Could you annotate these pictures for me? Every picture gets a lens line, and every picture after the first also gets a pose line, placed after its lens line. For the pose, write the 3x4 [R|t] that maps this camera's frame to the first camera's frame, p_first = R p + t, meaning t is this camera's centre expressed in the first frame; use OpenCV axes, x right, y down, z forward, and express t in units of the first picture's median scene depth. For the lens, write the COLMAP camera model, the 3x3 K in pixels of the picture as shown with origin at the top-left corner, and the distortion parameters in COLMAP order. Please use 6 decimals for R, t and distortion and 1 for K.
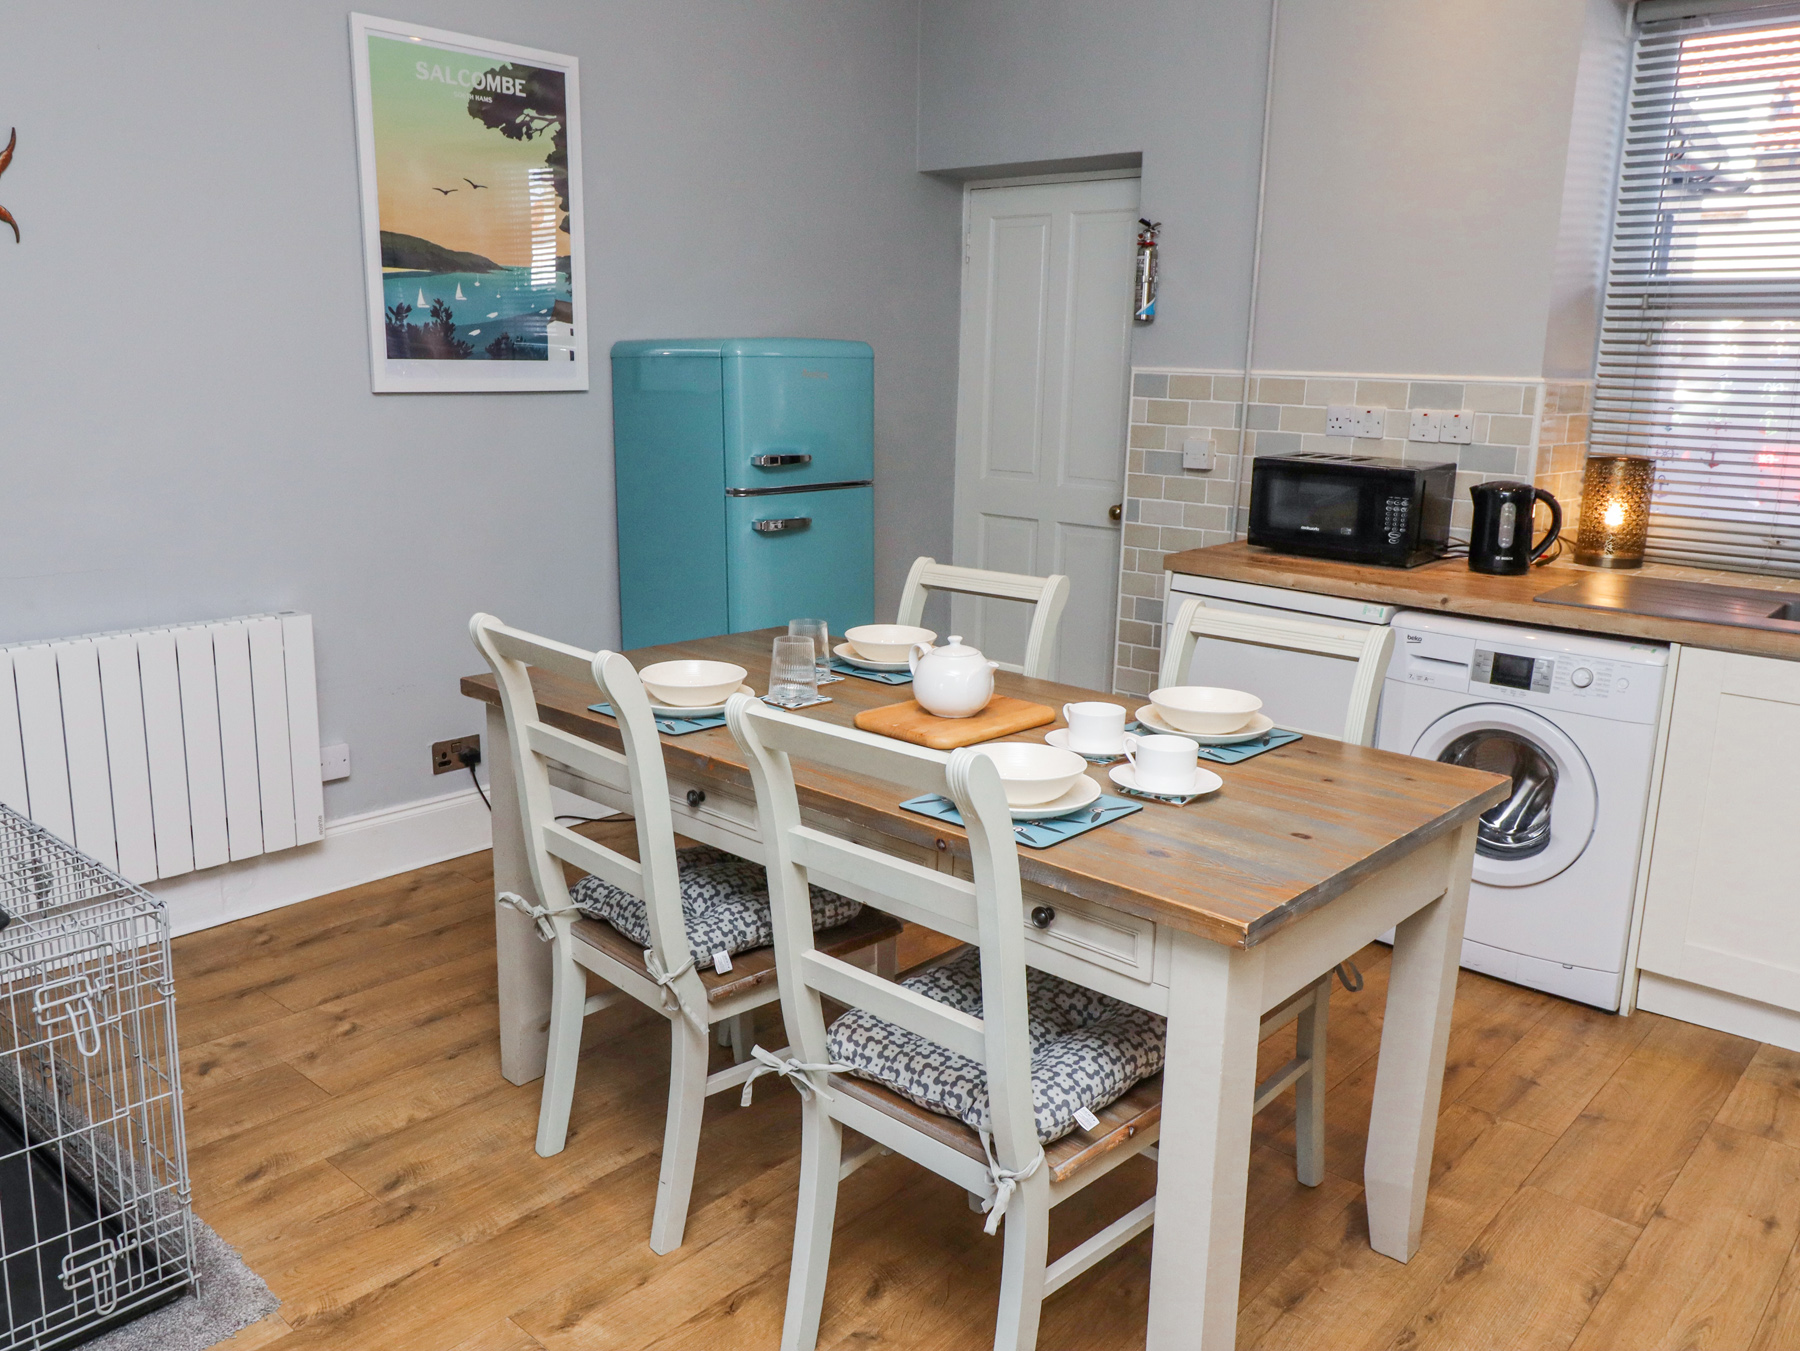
lens RADIAL K [[1403.7, 0, 902.8], [0, 1403.7, 649.7], [0, 0, 1]] dist [0.008661, -0.006988]
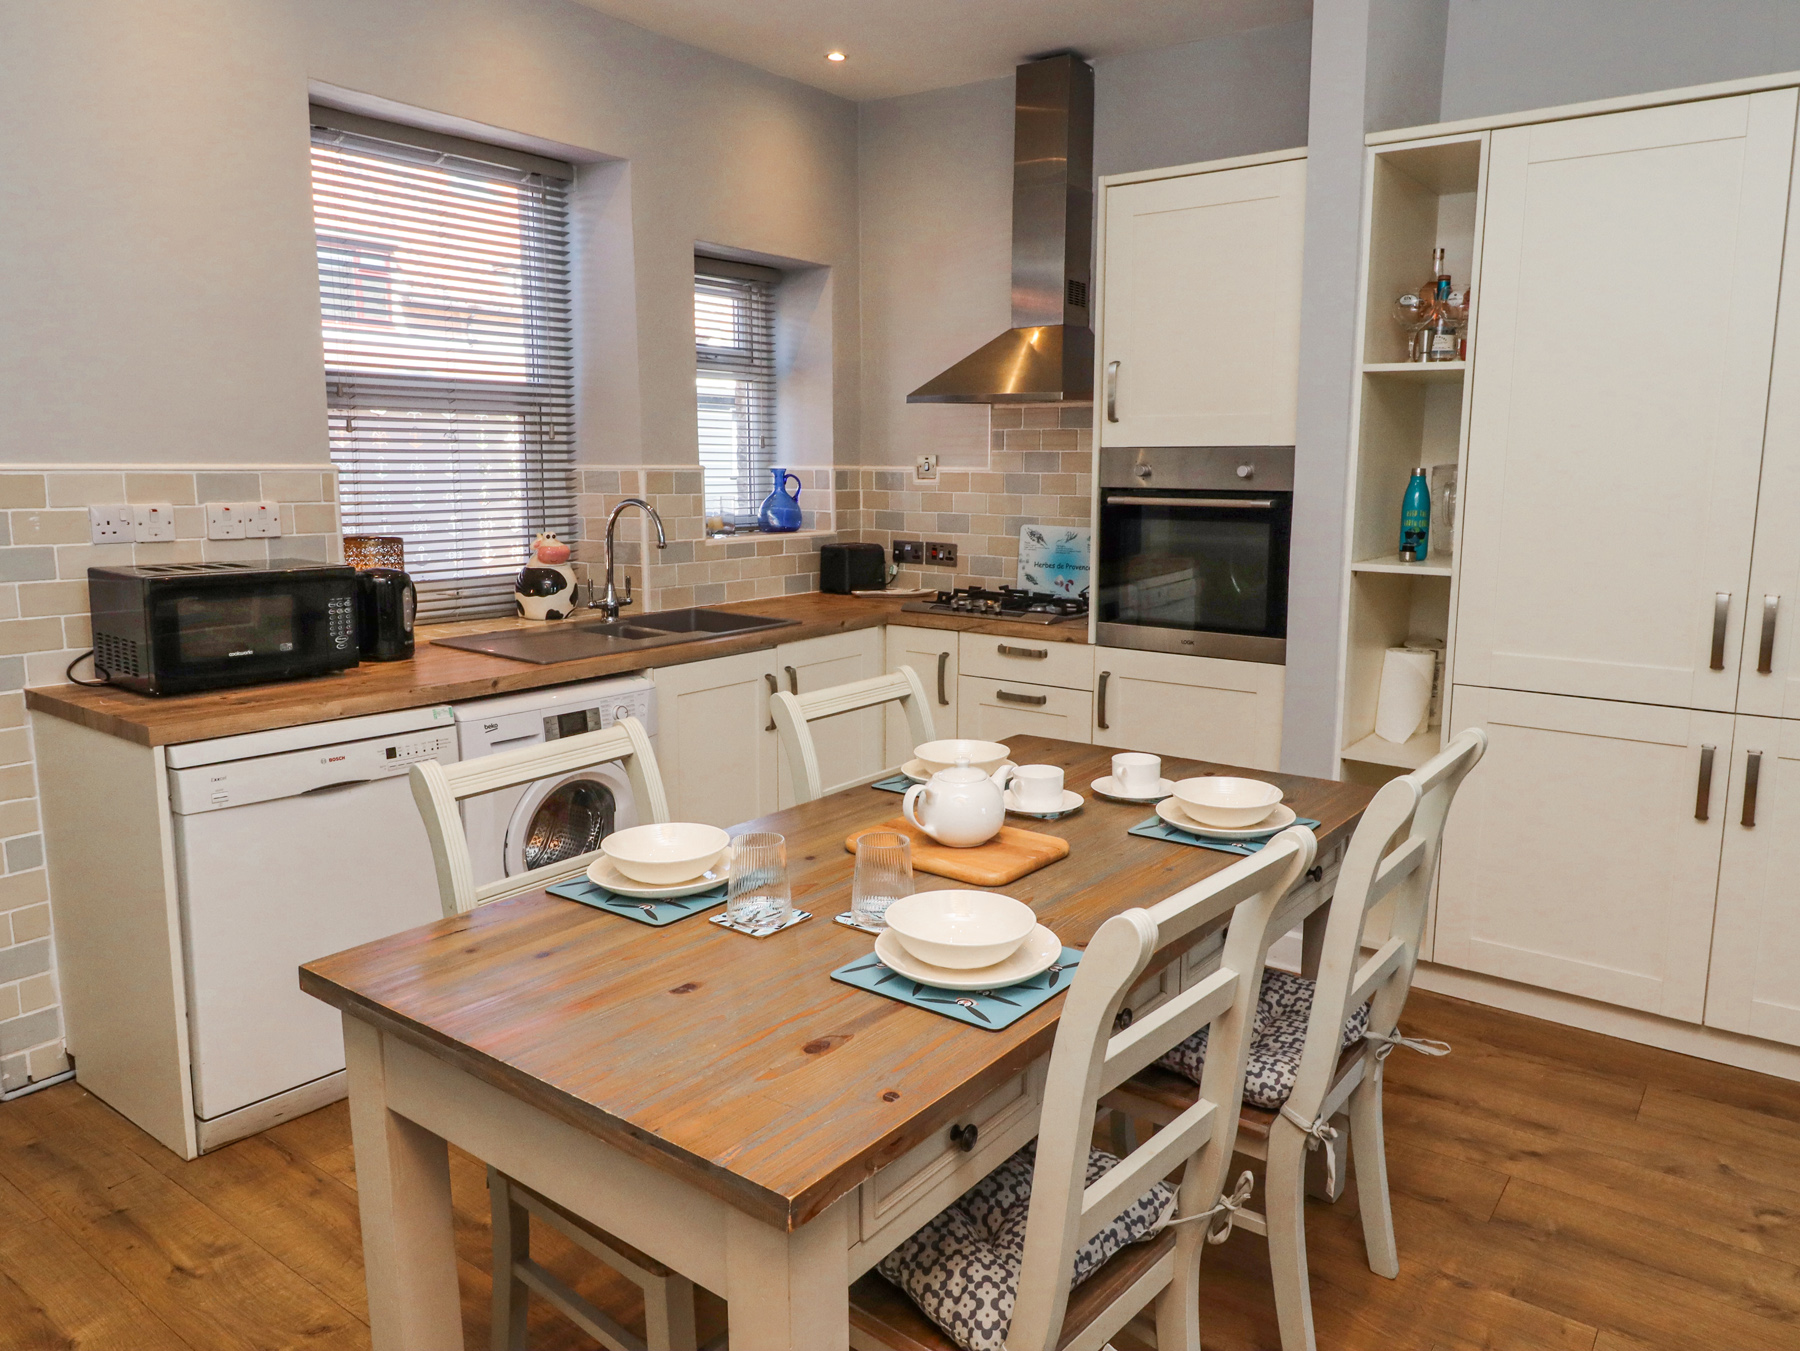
lens RADIAL K [[1235.0, 0, 921.3], [0, 1235.0, 650.1], [0, 0, 1]] dist [-0.002223, -0.004823]
pose [[-0.090804, -0.174195, 0.980516, -0.455153], [0.195396, 0.962329, 0.189060, -0.148294], [-0.976512, 0.208757, -0.053347, 0.658215]]
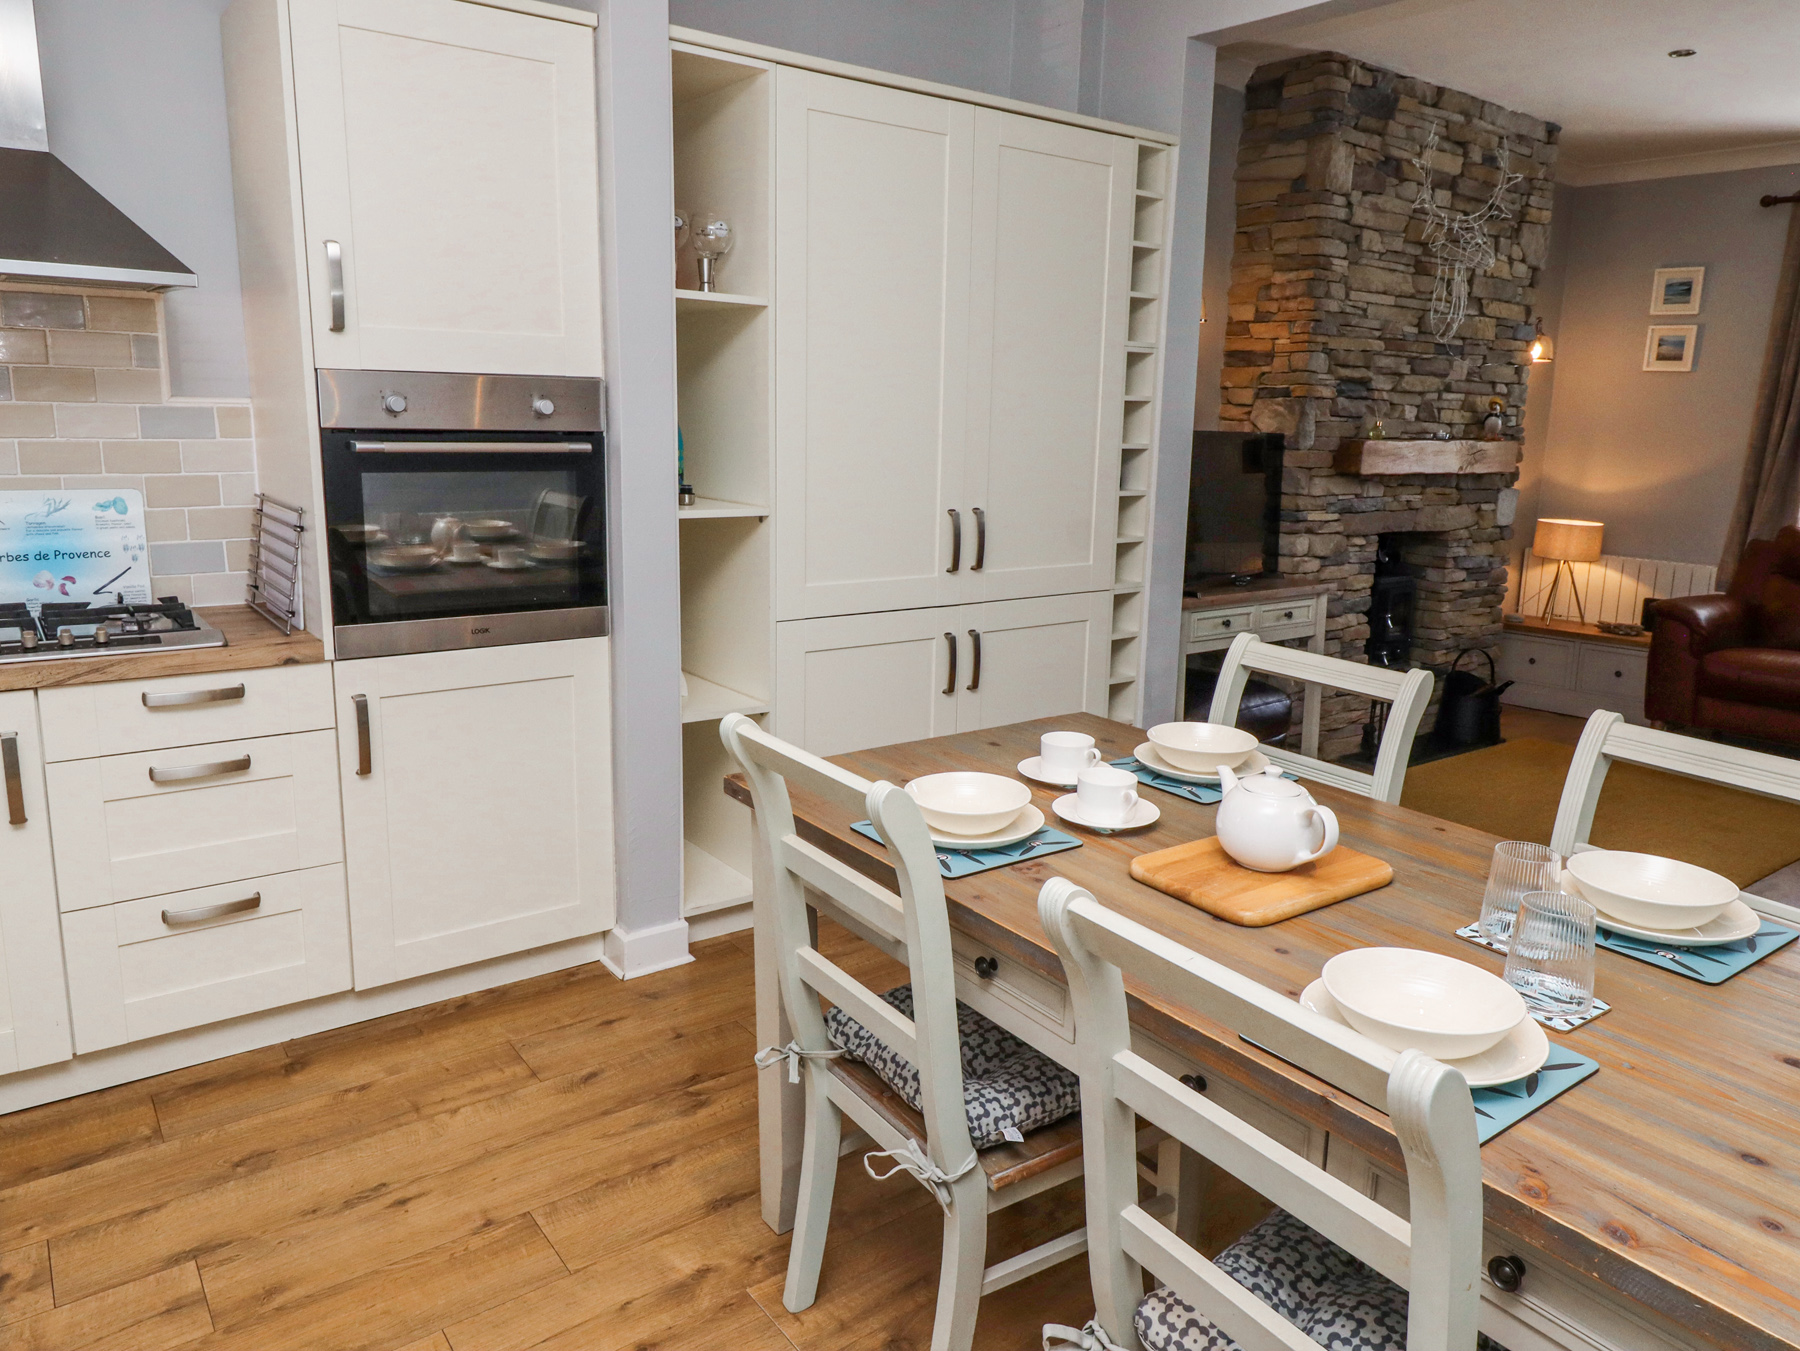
lens RADIAL K [[1235.0, 0, 921.3], [0, 1235.0, 650.1], [0, 0, 1]] dist [-0.002223, -0.004823]
pose [[-0.978435, -0.085475, 0.188038, 0.068643], [-0.005835, 0.921436, 0.388487, -0.209448], [-0.206471, 0.379012, -0.902064, 1.016912]]
